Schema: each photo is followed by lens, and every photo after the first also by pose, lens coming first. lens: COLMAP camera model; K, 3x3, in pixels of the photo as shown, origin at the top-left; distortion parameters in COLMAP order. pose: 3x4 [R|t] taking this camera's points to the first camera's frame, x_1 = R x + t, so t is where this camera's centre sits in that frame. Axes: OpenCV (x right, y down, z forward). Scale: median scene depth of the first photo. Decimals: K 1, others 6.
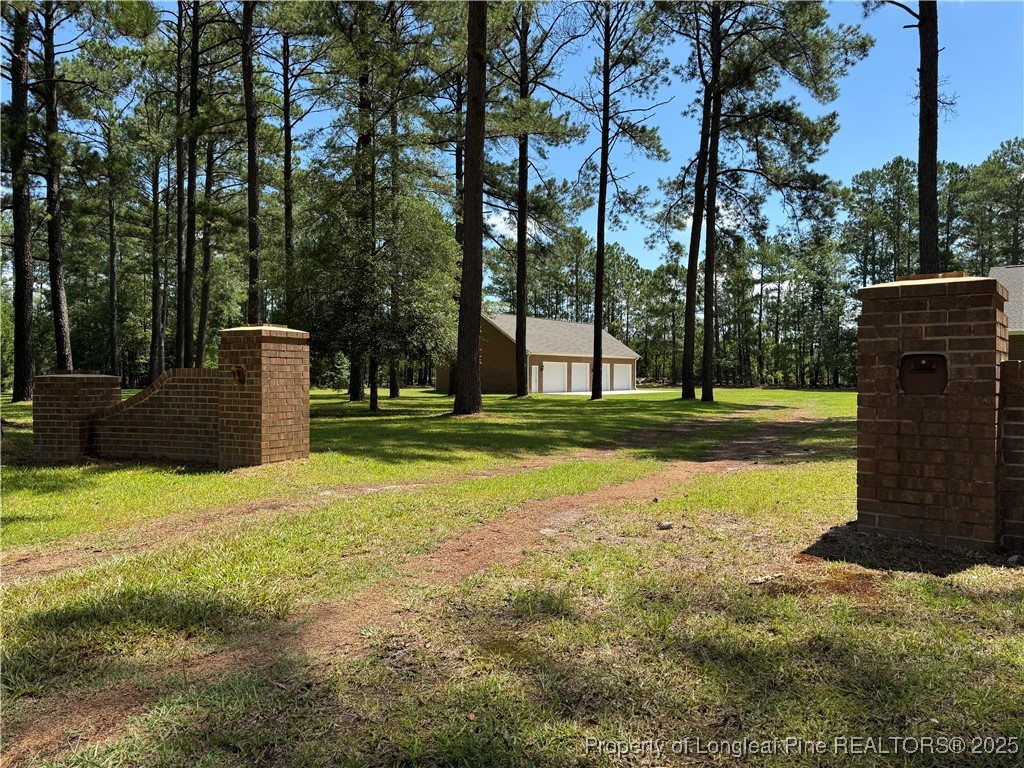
lens RADIAL K [[717.3, 0, 501.9], [0, 717.3, 379.8], [0, 0, 1]] dist [0.035881, -0.028379]
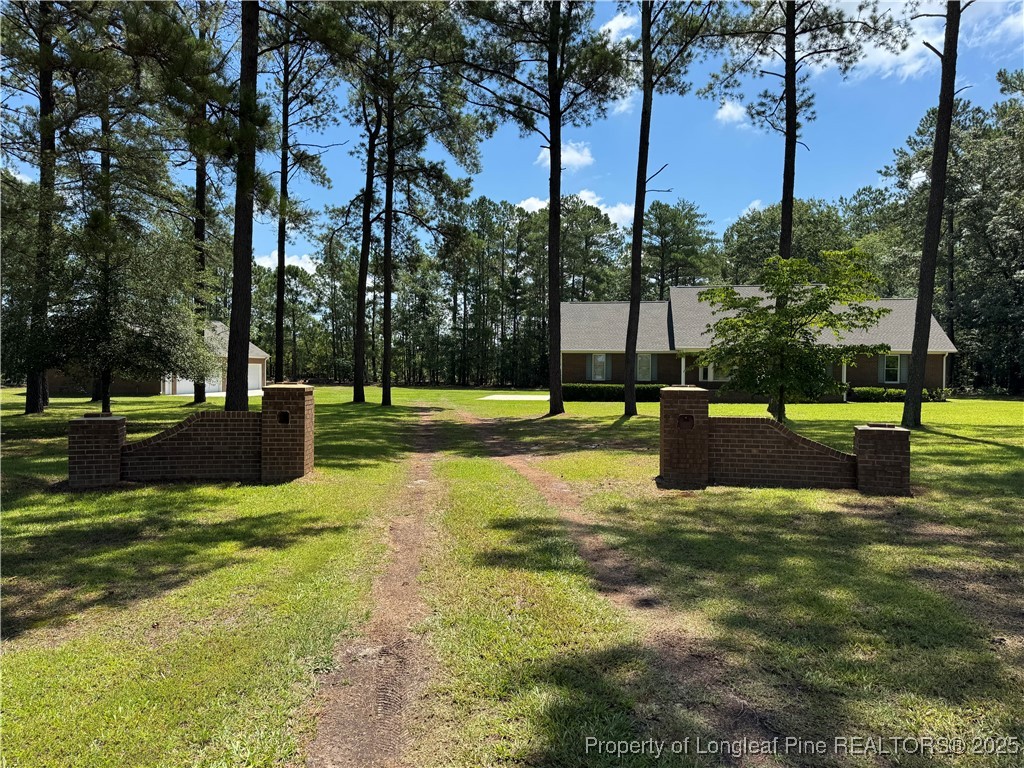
lens RADIAL K [[717.3, 0, 503.9], [0, 717.3, 378.5], [0, 0, 1]] dist [0.035881, -0.028379]
pose [[0.845971, -0.000276, 0.533230, -0.161378], [-0.003623, 0.999974, 0.006266, -0.020557], [-0.533217, -0.007233, 0.845947, -0.105847]]
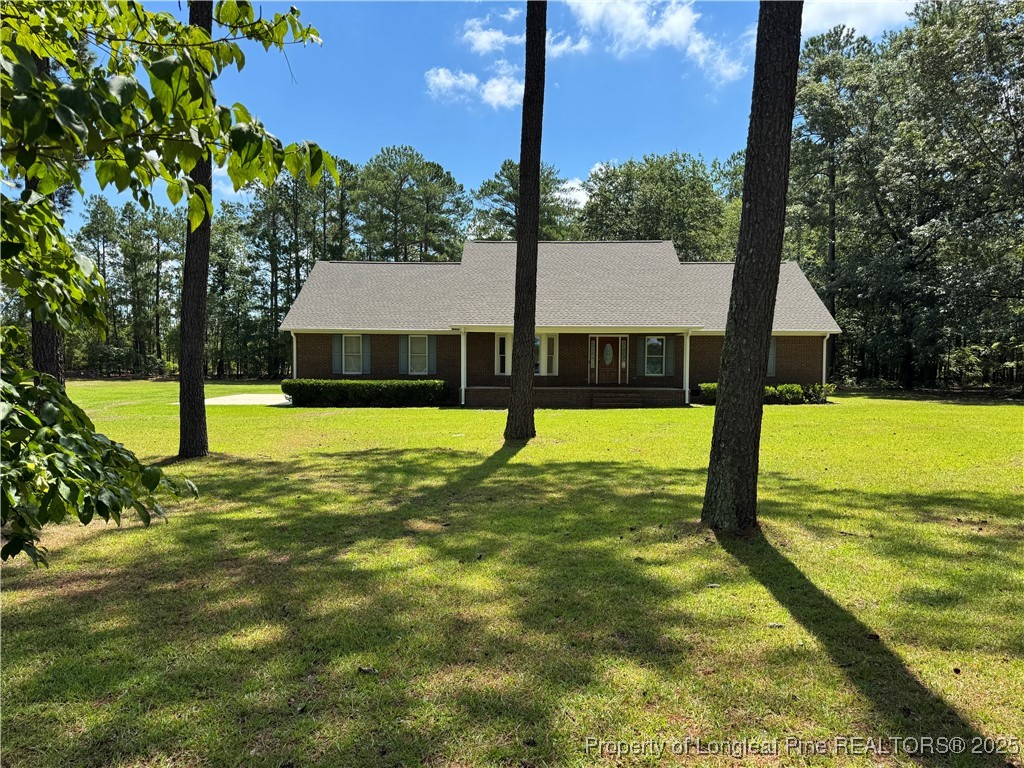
lens RADIAL K [[717.3, 0, 512.6], [0, 717.3, 391.9], [0, 0, 1]] dist [0.035881, -0.028379]
pose [[0.757711, -0.023274, 0.652176, 0.296915], [-0.002133, 0.999270, 0.038138, -0.021233], [-0.652587, -0.030289, 0.757108, 0.132898]]
